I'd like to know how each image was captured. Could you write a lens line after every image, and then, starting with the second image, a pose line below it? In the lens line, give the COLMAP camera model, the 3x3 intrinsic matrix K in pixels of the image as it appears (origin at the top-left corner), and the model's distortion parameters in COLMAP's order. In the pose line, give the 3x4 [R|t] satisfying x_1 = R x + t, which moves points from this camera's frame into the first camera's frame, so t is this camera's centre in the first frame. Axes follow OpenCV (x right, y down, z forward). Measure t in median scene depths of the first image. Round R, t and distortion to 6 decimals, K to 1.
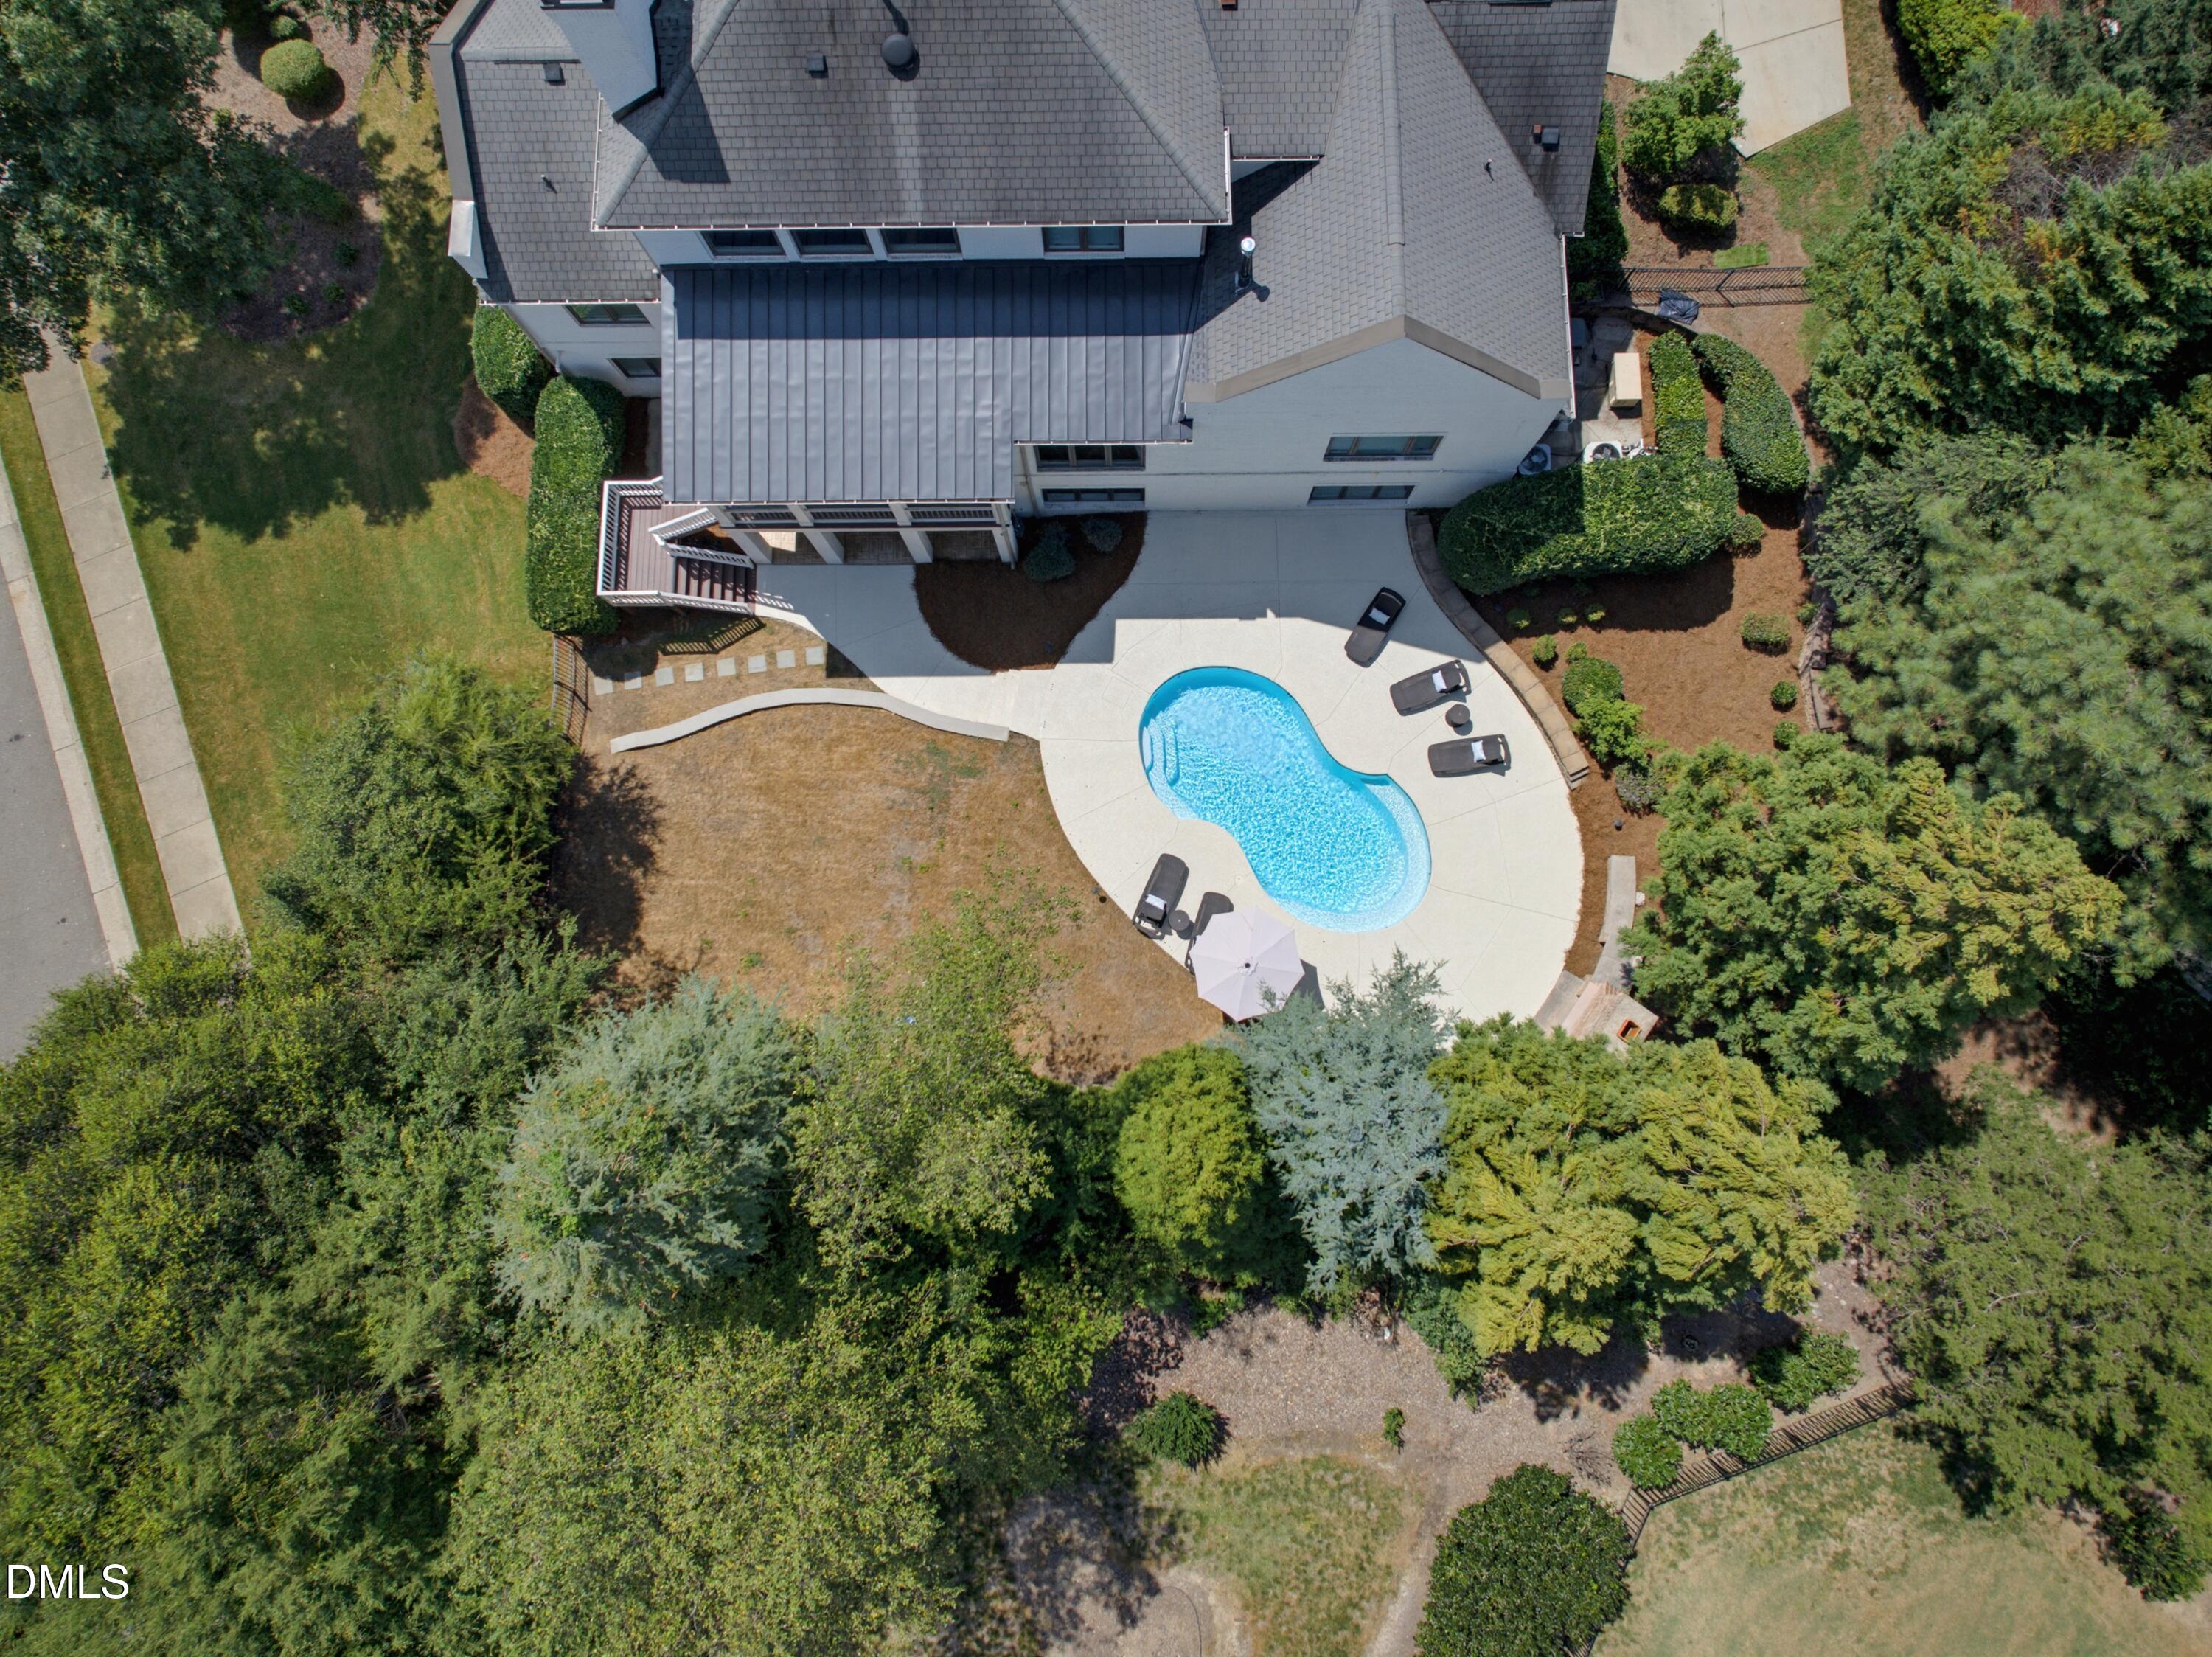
lens RADIAL K [[1551.1, 0, 1121.9], [0, 1551.1, 720.4], [0, 0, 1]] dist [0.002626, -0.000809]
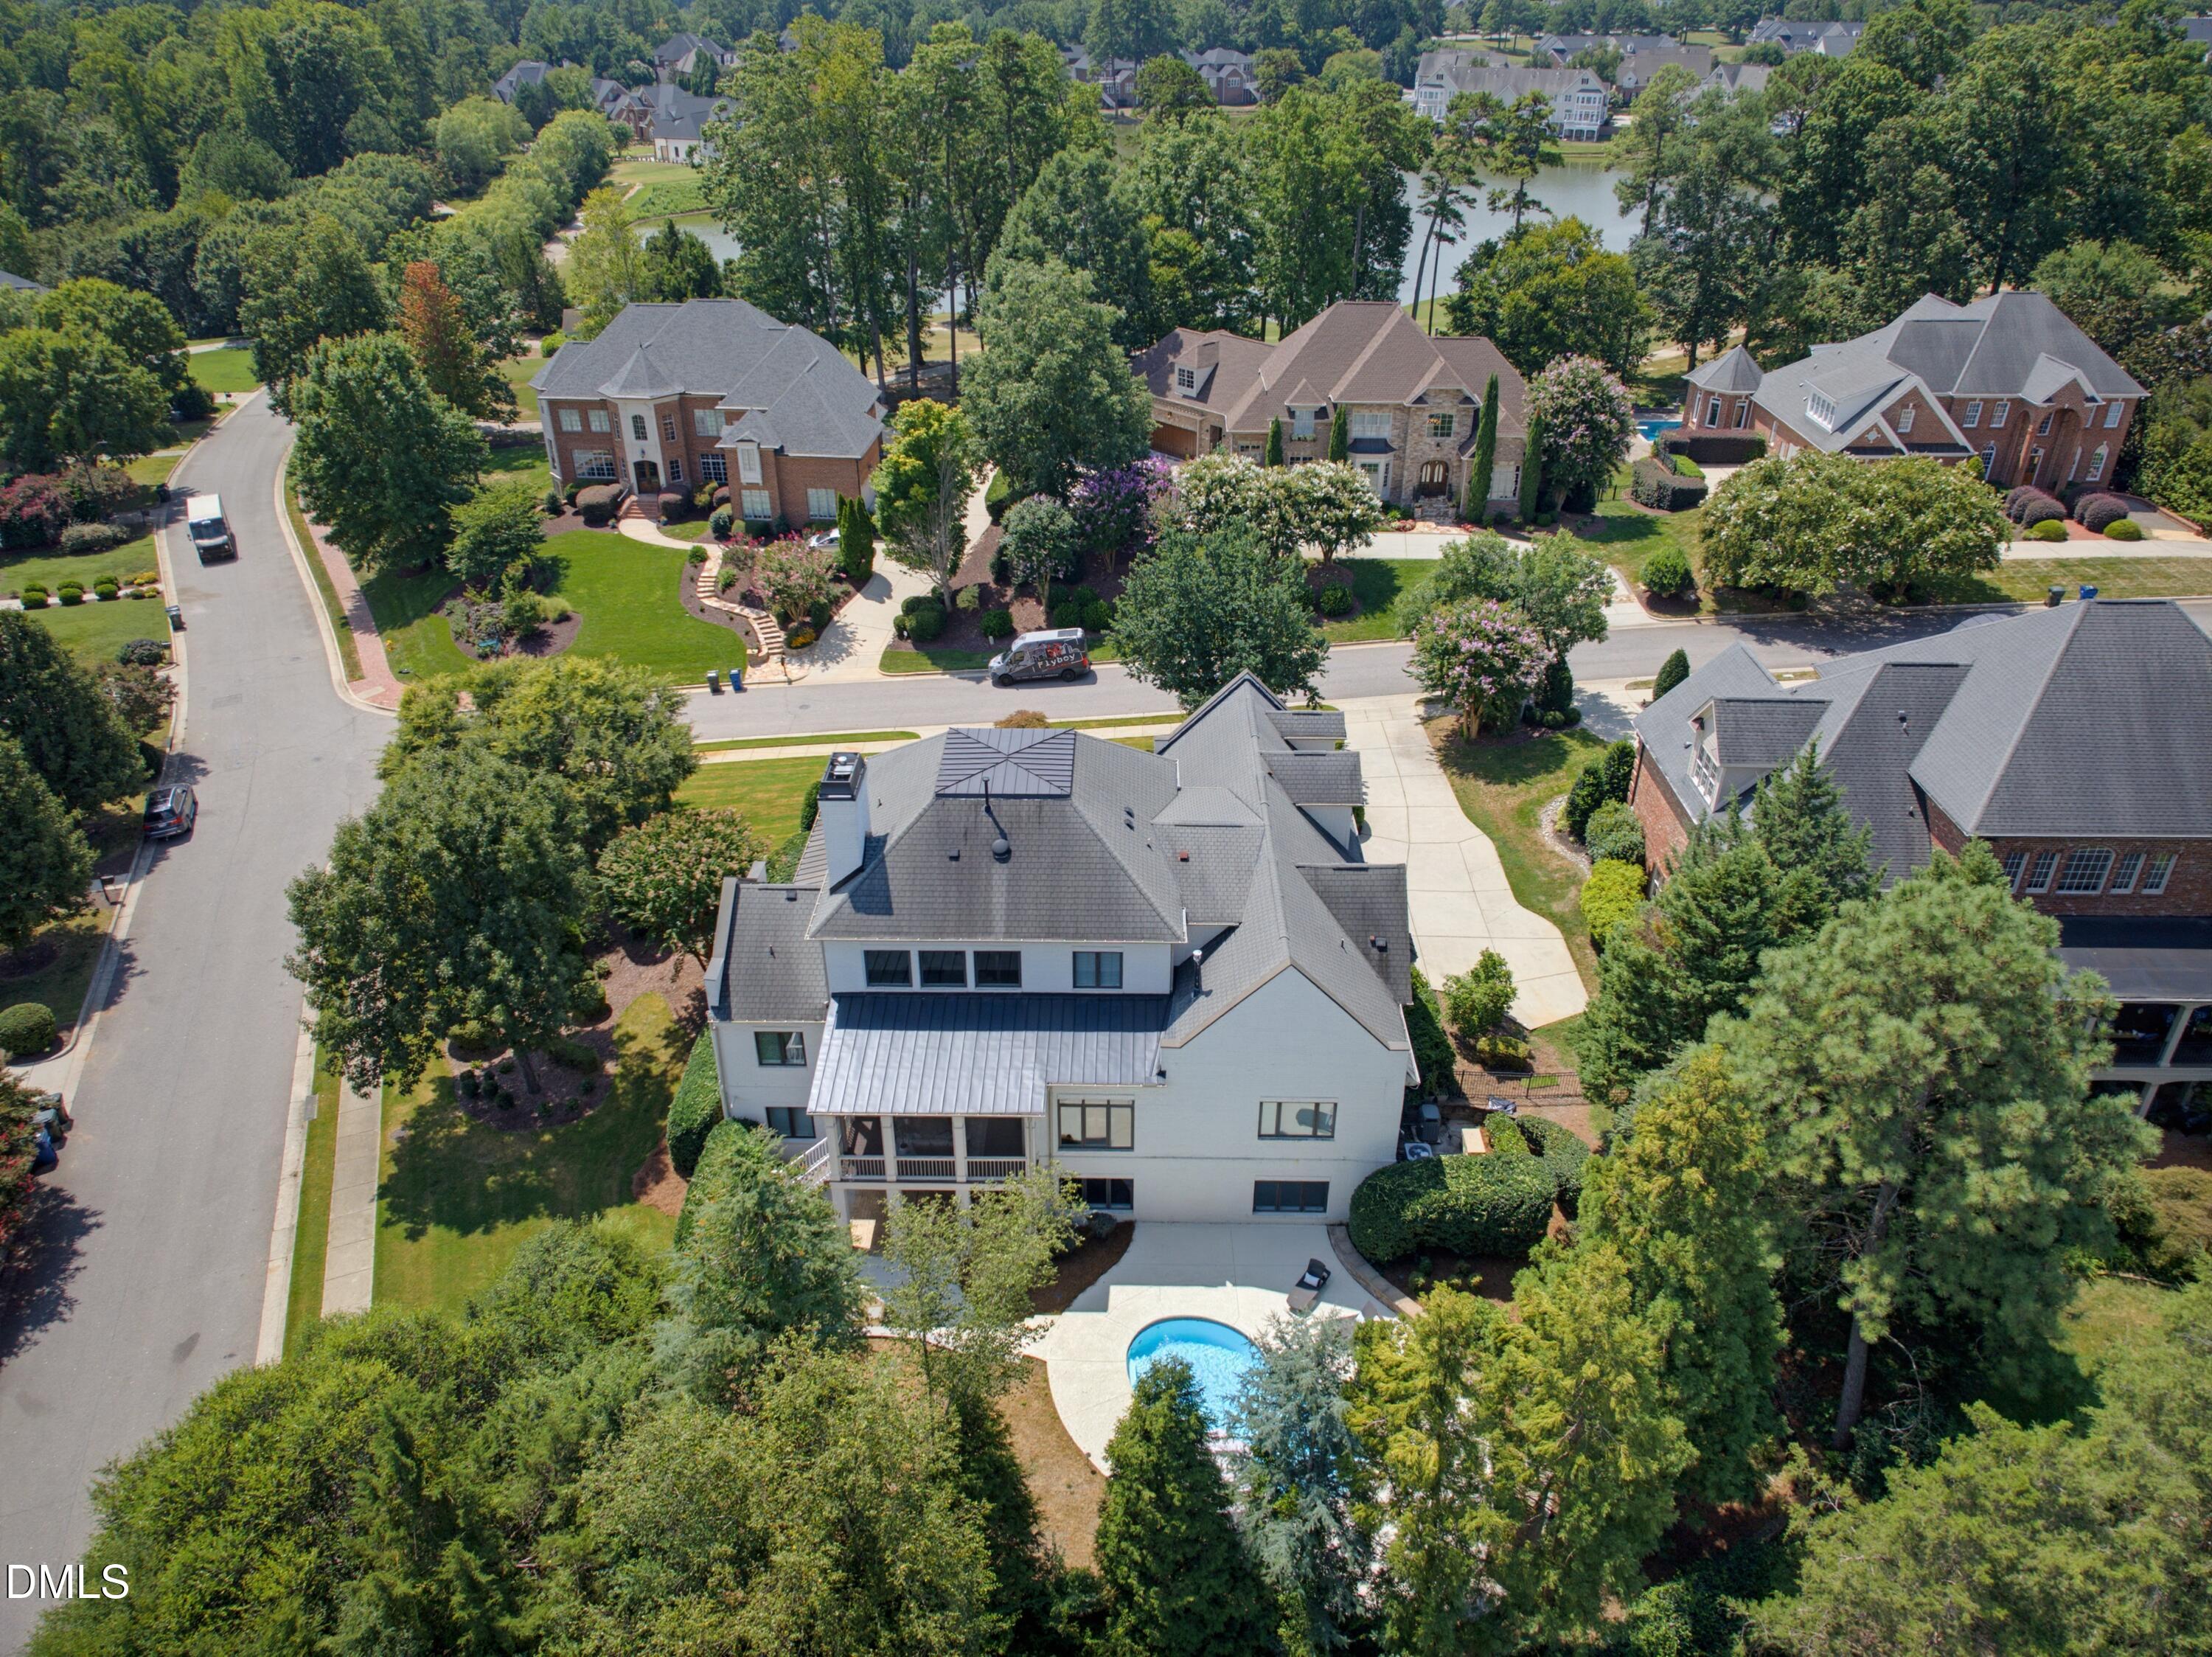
lens RADIAL K [[1530.8, 0, 1106.0], [0, 1530.8, 828.5], [0, 0, 1]] dist [-0.000738, -0.007863]
pose [[0.999635, 0.020666, -0.017387, 0.007877], [-0.026668, 0.653672, -0.756308, 0.735576], [-0.004264, 0.756496, 0.653984, -0.148844]]
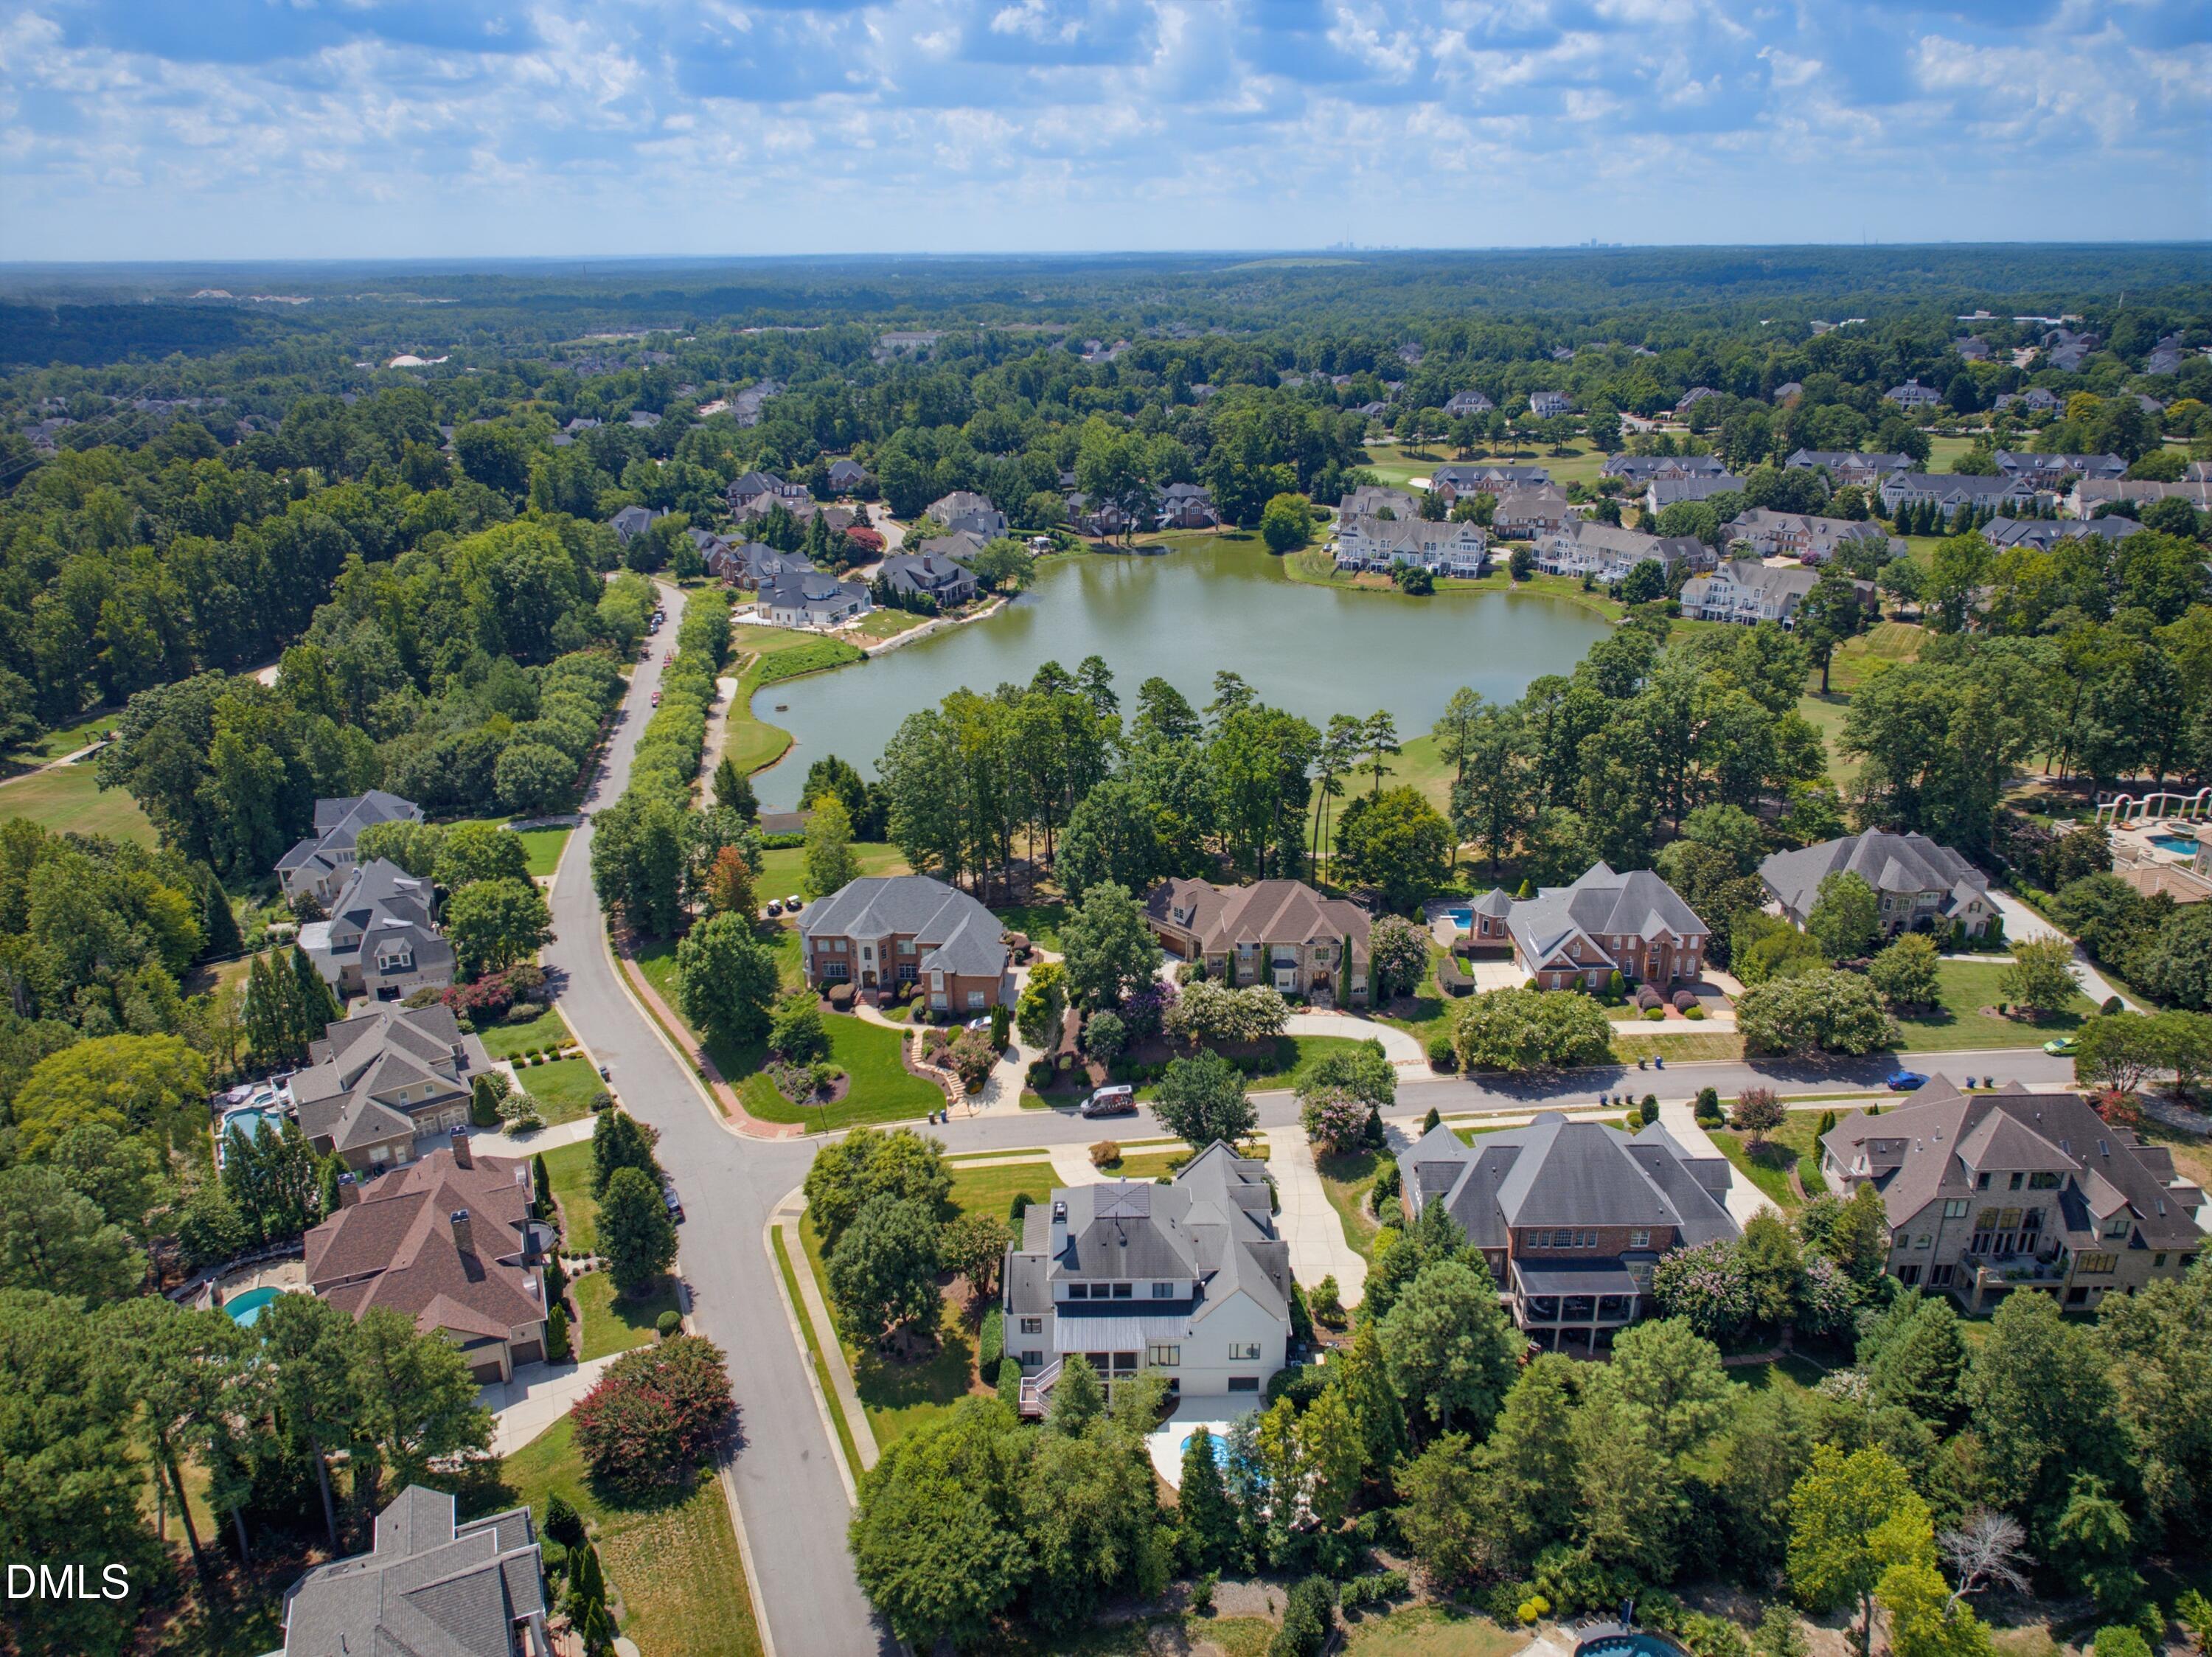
lens RADIAL K [[1516.7, 0, 1106.0], [0, 1516.7, 828.5], [0, 0, 1]] dist [0.052733, -0.176840]
pose [[0.999994, 0.001365, -0.003058, -0.147889], [-0.003320, 0.523458, -0.852045, 2.228014], [0.000438, 0.852051, 0.523459, -1.920900]]
